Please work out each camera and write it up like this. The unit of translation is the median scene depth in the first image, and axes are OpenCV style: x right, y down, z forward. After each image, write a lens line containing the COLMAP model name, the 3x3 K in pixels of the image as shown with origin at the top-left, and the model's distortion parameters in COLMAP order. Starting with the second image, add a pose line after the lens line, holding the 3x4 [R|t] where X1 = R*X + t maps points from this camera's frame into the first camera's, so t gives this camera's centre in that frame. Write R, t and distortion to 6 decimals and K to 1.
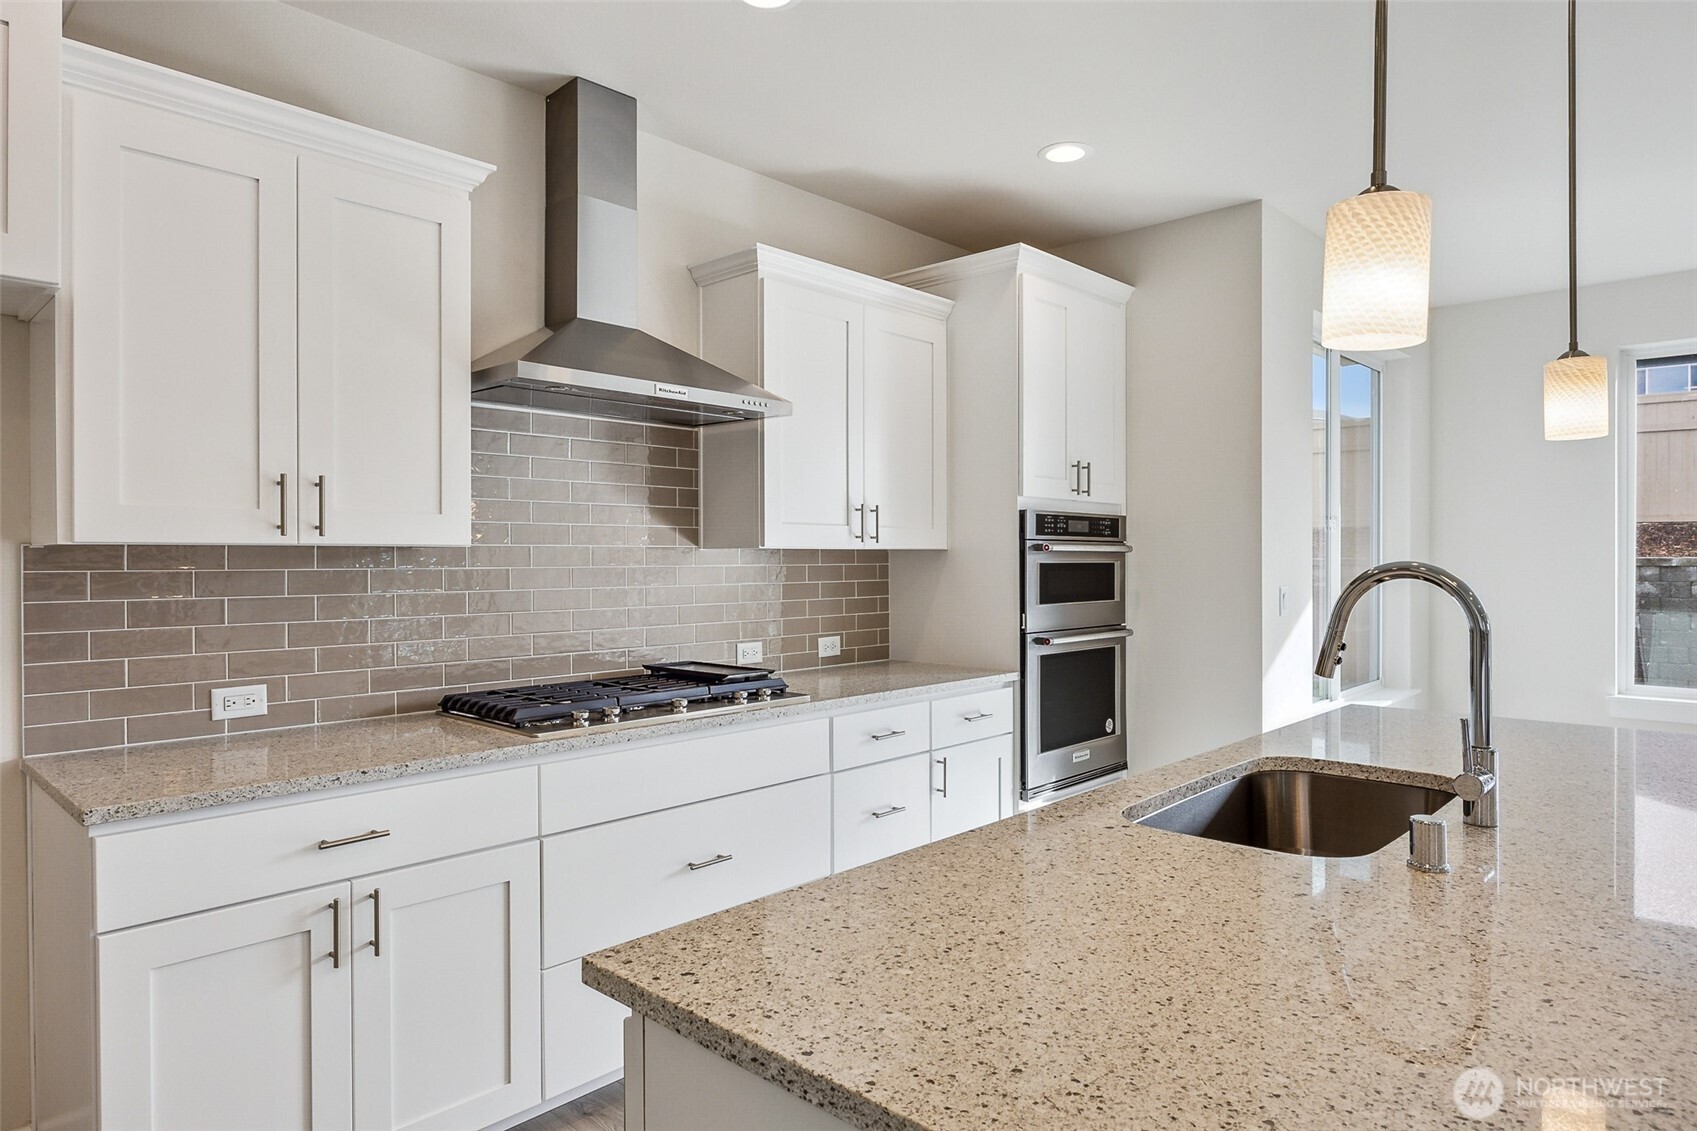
lens RADIAL K [[997.0, 0, 845.4], [0, 997.0, 570.9], [0, 0, 1]] dist [-0.001135, 0.000161]
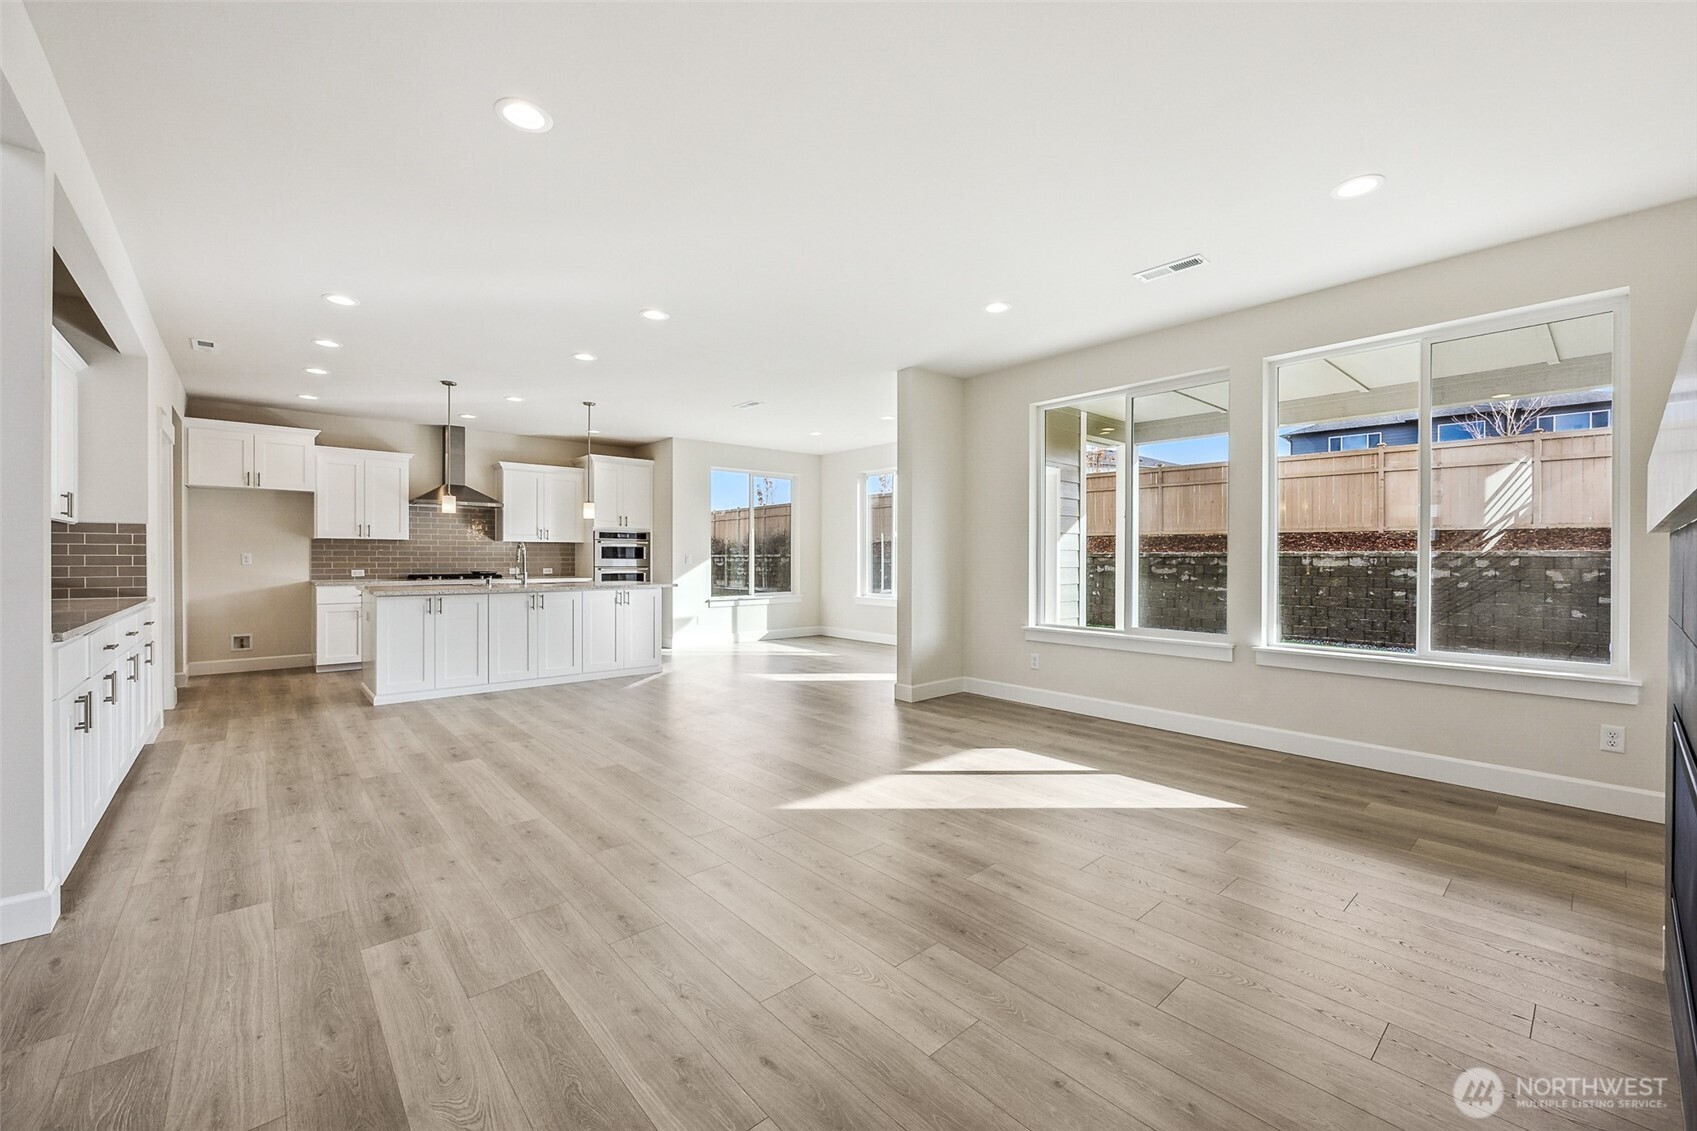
lens RADIAL K [[682.7, 0, 864.8], [0, 682.7, 561.4], [0, 0, 1]] dist [0.001798, -0.000234]
pose [[0.996970, 0.010845, -0.077026, 1.976173], [-0.010657, 0.999939, 0.002863, 0.043618], [0.077052, -0.002034, 0.997025, -1.974235]]
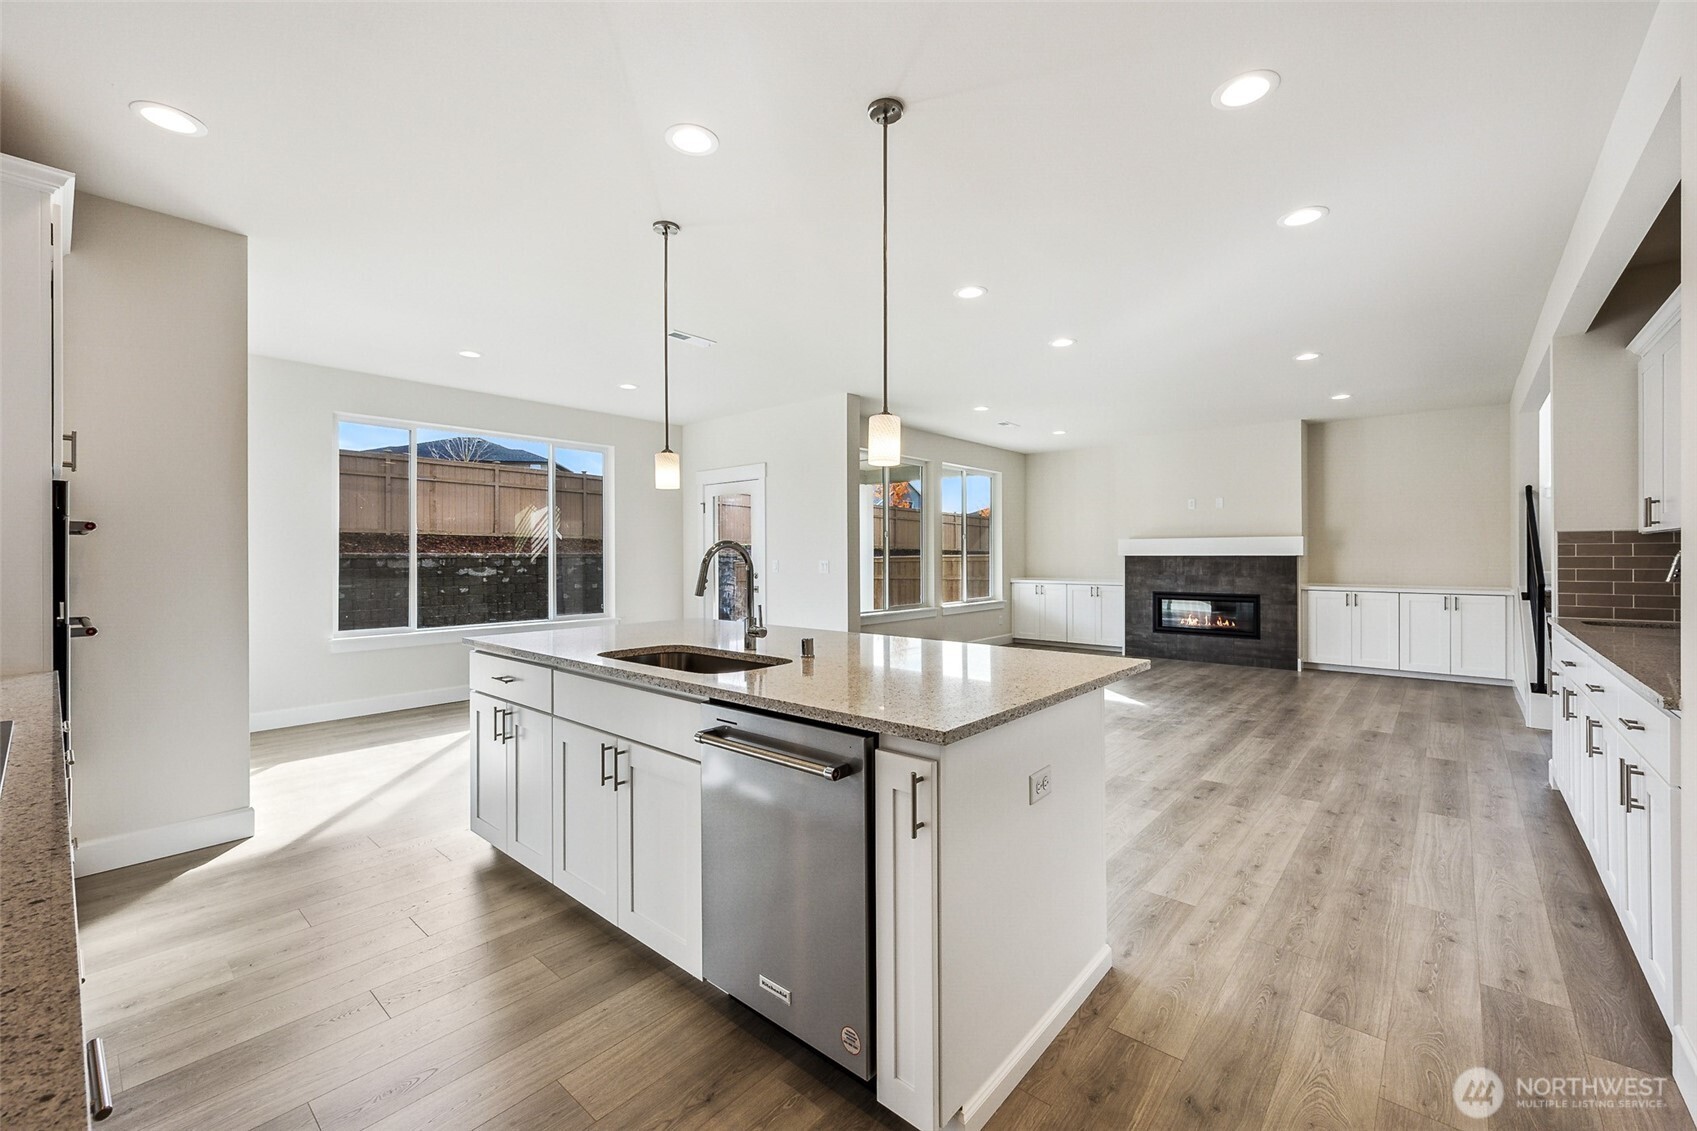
lens RADIAL K [[682.7, 0, 857.5], [0, 682.7, 552.2], [0, 0, 1]] dist [0.001798, -0.000234]
pose [[-0.048407, 0.011383, 0.998763, -0.716798], [0.008877, 0.999900, -0.010966, 0.022899], [-0.998788, 0.008335, -0.048504, 0.556897]]
